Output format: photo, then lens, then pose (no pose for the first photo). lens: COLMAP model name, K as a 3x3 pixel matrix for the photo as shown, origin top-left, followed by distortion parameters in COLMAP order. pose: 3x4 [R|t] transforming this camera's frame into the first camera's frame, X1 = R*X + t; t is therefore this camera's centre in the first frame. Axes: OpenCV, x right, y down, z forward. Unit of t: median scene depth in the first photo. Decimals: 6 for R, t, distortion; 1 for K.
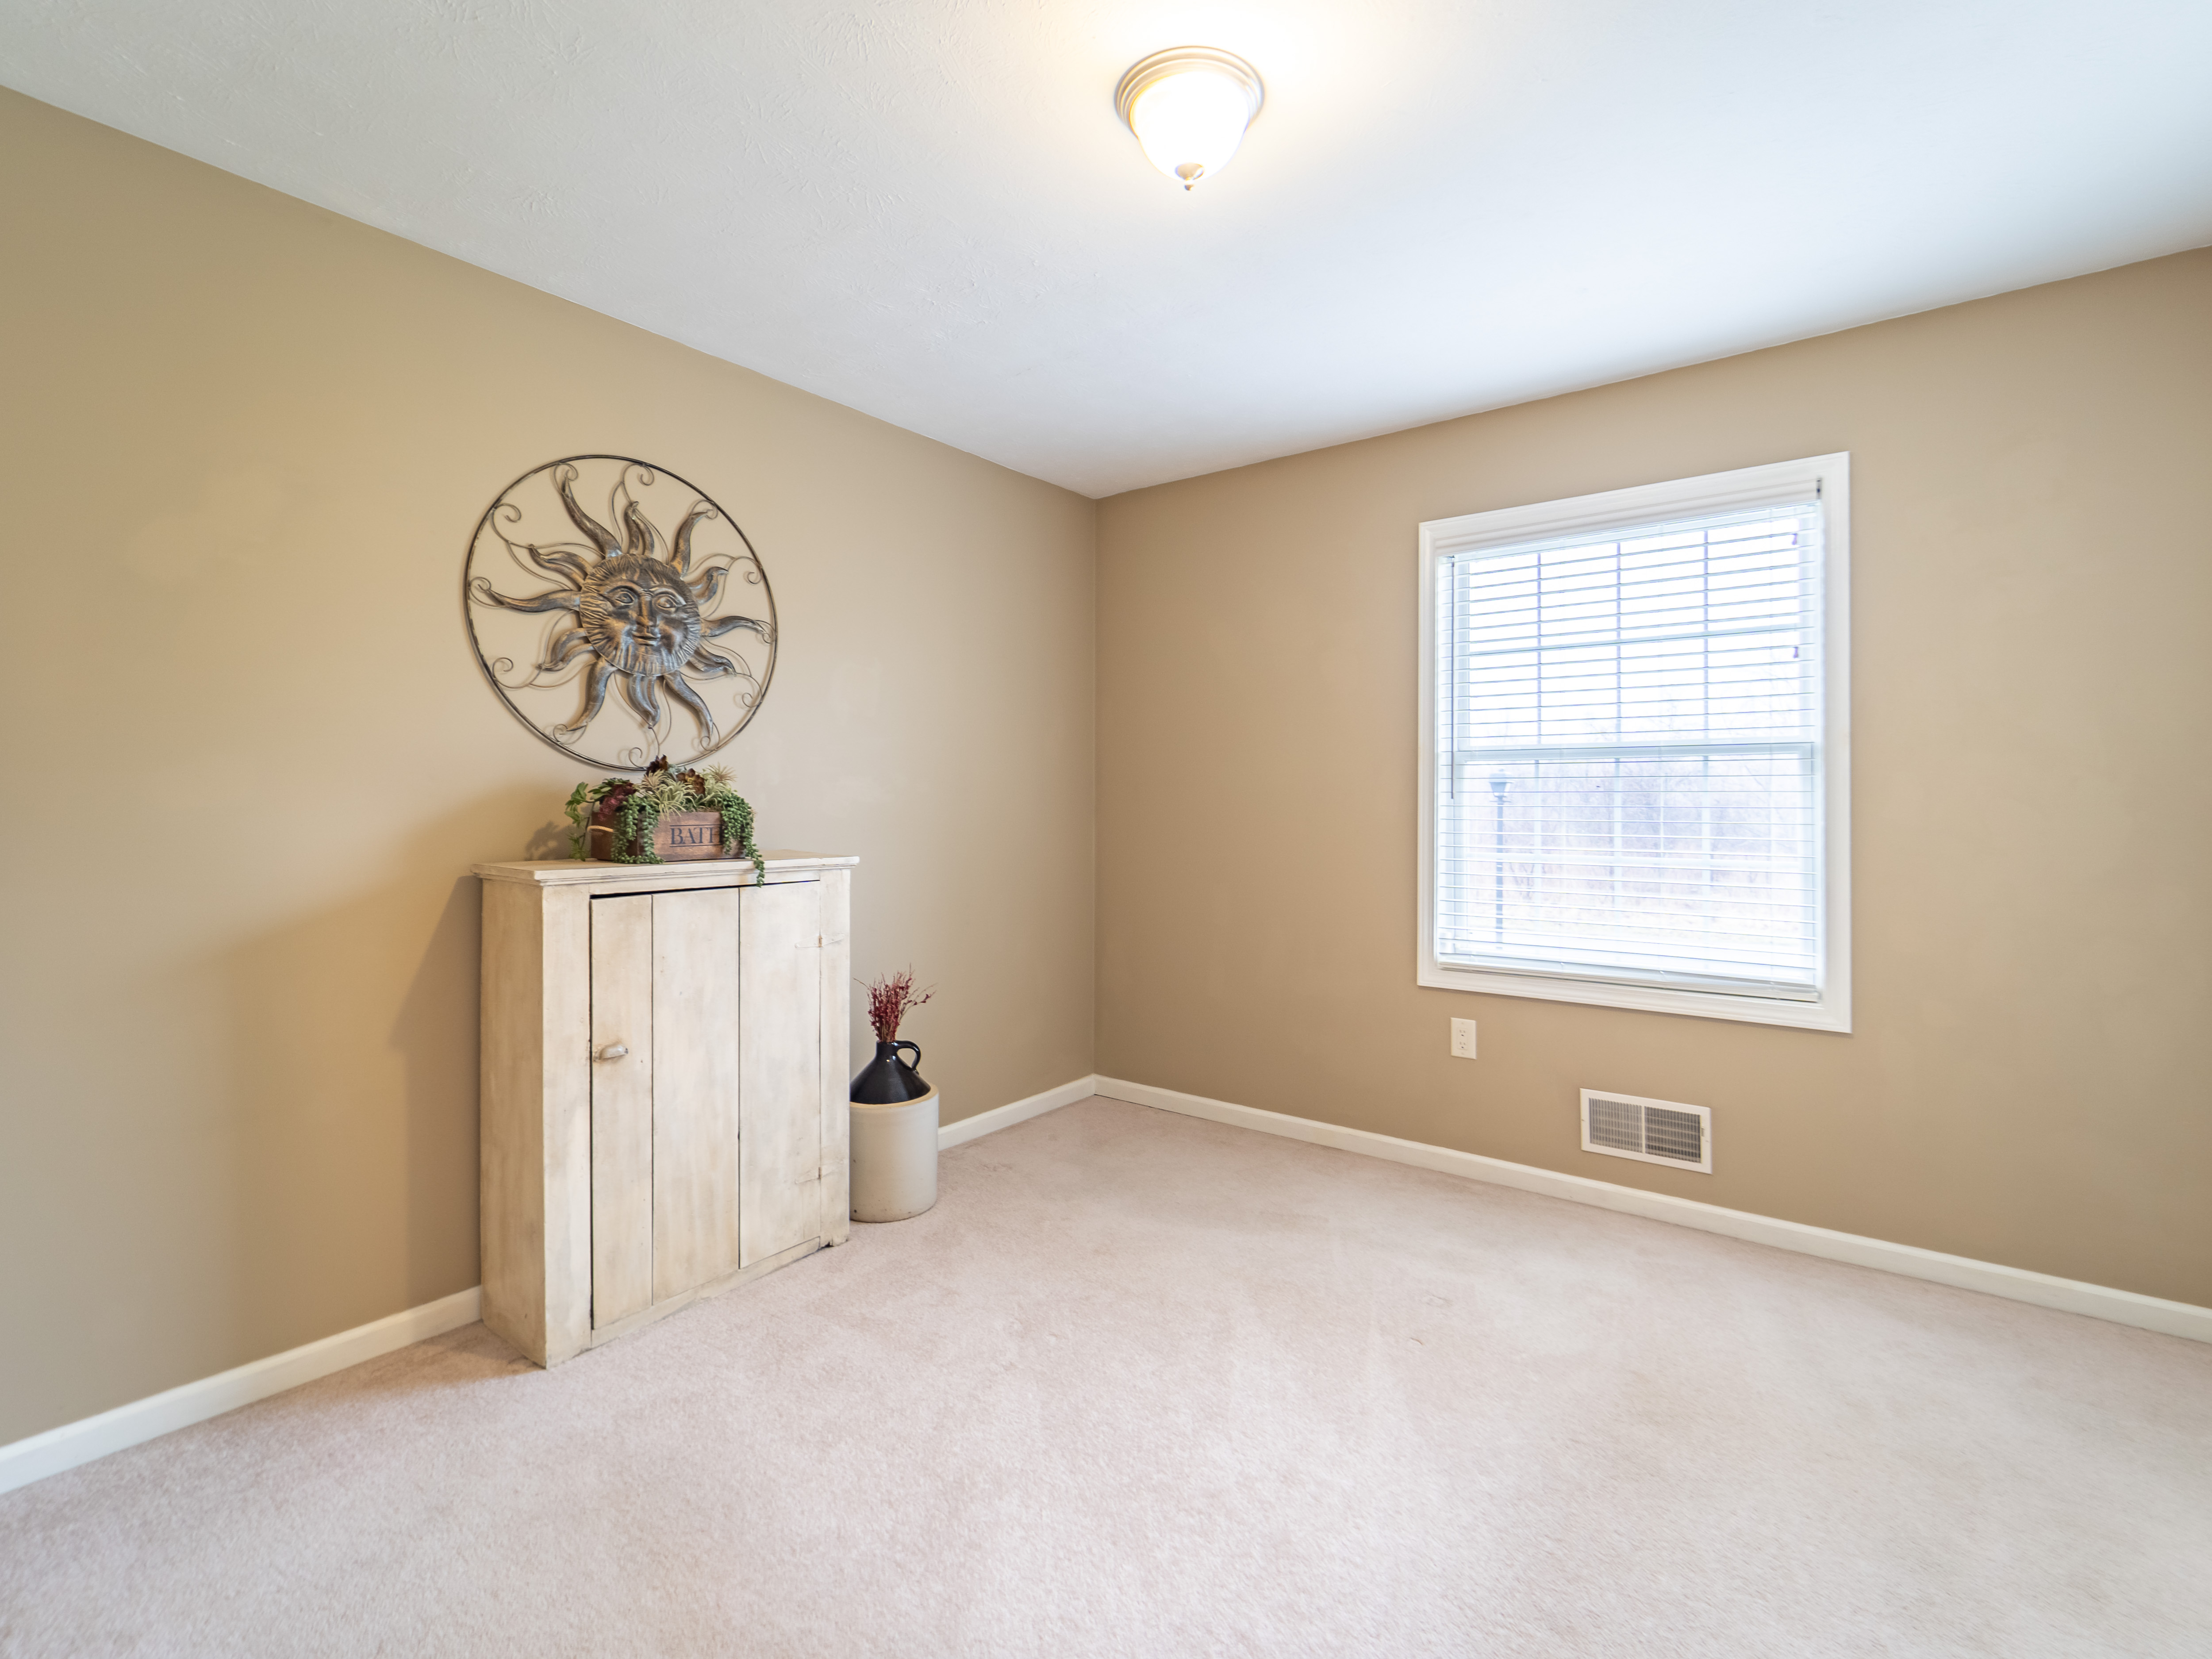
lens RADIAL K [[1004.4, 0, 1114.4], [0, 1004.4, 812.1], [0, 0, 1]] dist [0.003011, -0.001702]
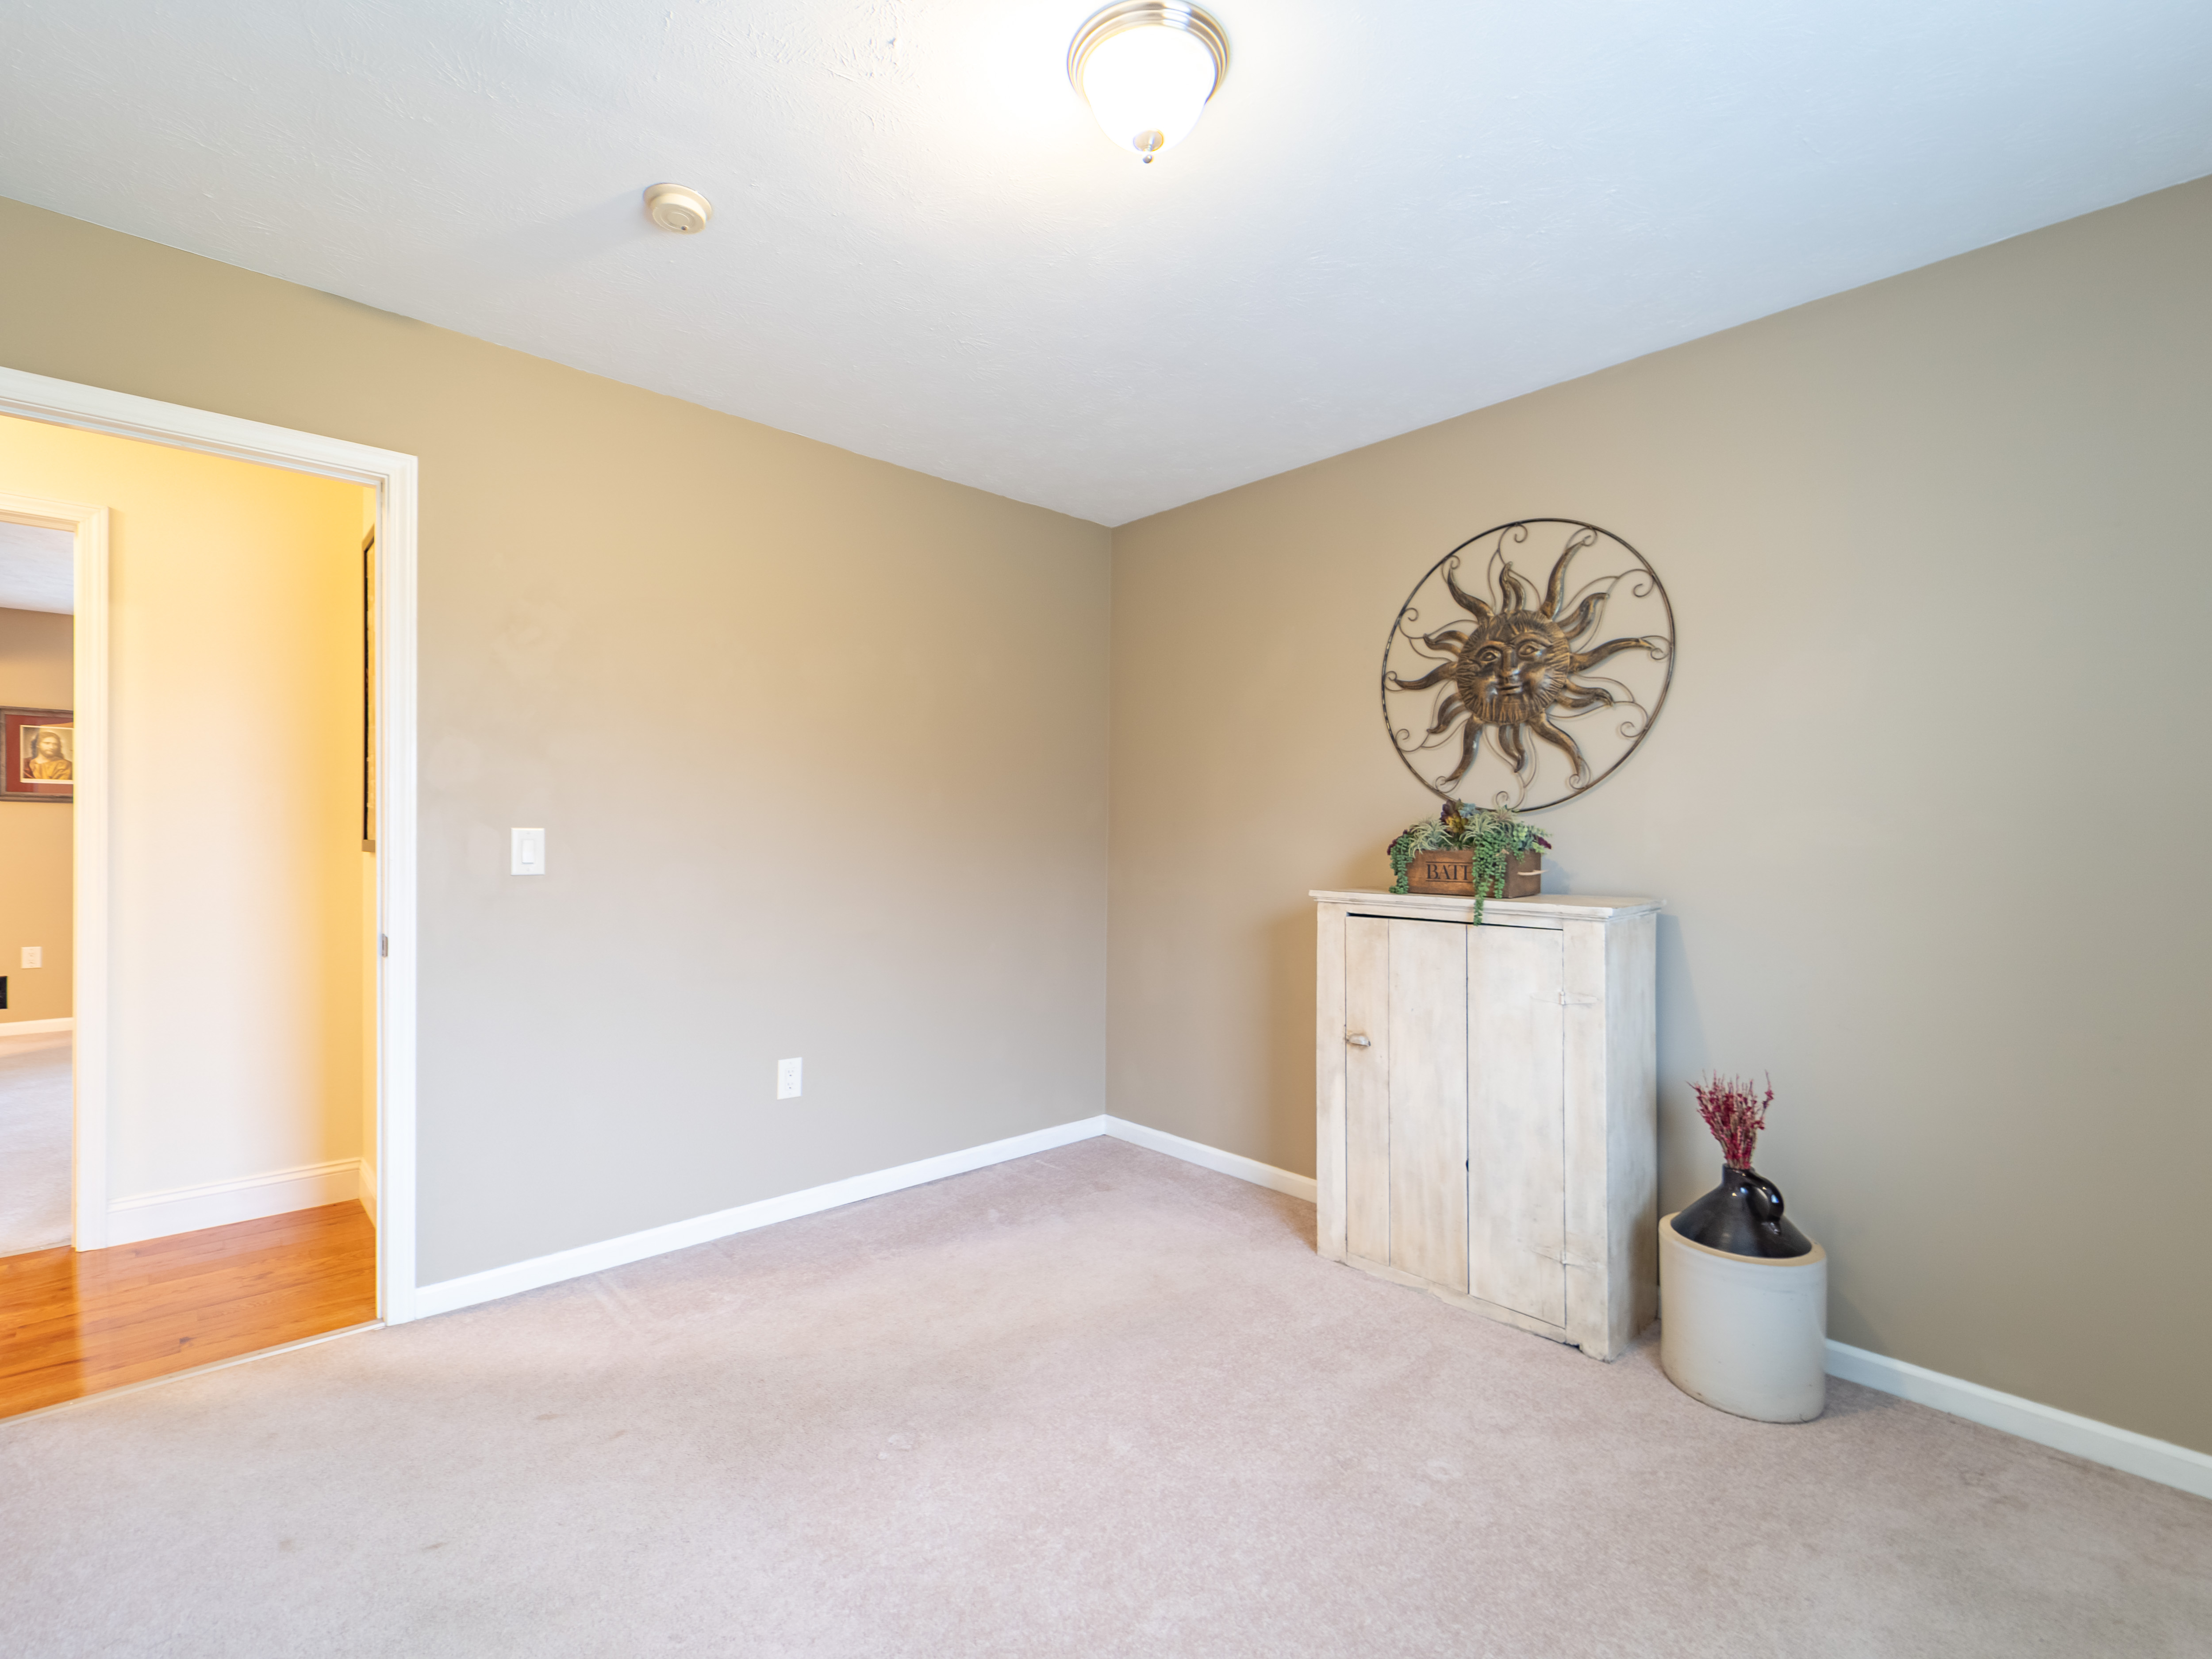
lens RADIAL K [[994.0, 0, 1081.2], [0, 994.0, 856.8], [0, 0, 1]] dist [-0.000677, -0.000414]
pose [[-0.179195, 0.020208, -0.983606, 0.705744], [-0.016076, 0.999595, 0.023465, -0.011928], [0.983682, 0.020018, -0.178798, 0.796475]]
